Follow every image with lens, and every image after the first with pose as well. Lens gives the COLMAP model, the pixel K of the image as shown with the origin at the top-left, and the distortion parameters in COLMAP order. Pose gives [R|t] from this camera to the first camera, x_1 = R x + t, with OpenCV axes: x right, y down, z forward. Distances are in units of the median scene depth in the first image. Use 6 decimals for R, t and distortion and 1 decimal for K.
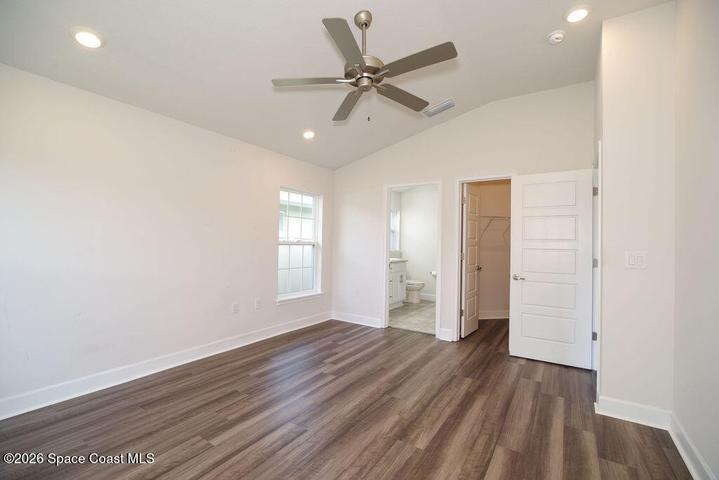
lens RADIAL K [[315.7, 0, 359.6], [0, 315.7, 240.0], [0, 0, 1]] dist [-0.007074, -0.000714]
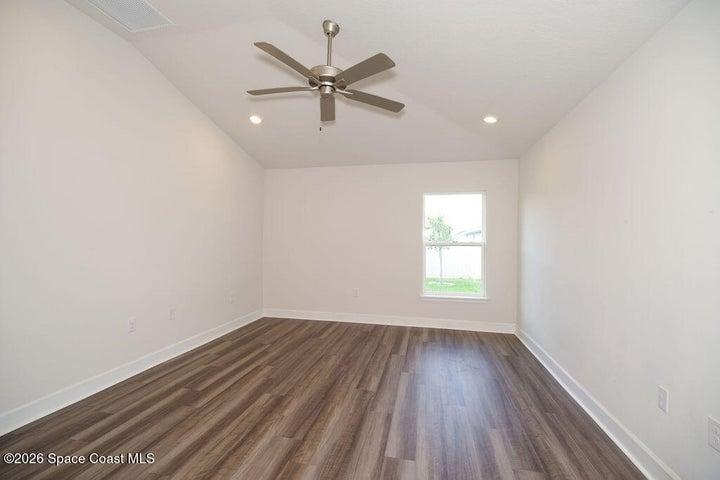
lens RADIAL K [[316.1, 0, 362.4], [0, 316.1, 241.0], [0, 0, 1]] dist [-0.007074, -0.000714]
pose [[-0.930774, -0.032228, -0.364171, 0.270043], [-0.029040, 0.999477, -0.014227, 0.017763], [0.364439, -0.002666, -0.931223, 1.996258]]
